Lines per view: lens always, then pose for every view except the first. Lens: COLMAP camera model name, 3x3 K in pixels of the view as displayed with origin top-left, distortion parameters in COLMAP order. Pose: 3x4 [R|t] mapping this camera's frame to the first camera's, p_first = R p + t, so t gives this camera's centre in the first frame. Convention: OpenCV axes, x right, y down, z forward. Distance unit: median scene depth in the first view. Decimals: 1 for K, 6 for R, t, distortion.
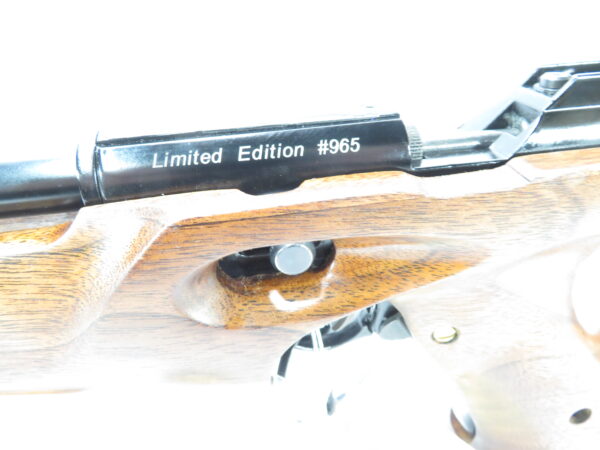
lens RADIAL K [[435.4, 0, 300.0], [0, 435.4, 225.0], [0, 0, 1]] dist [-0.004396, -0.002821]
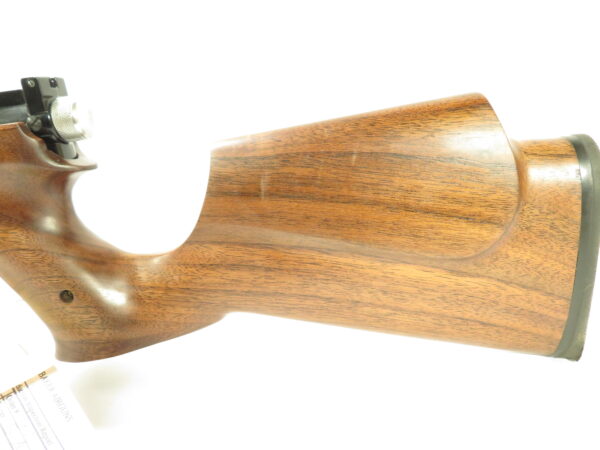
lens RADIAL K [[435.4, 0, 300.0], [0, 435.4, 225.0], [0, 0, 1]] dist [-0.004396, -0.002821]
pose [[0.979401, -0.026519, -0.200176, 2.670165], [-0.015421, 0.978620, -0.205099, 0.729302], [0.201335, 0.203961, 0.958052, -0.629175]]
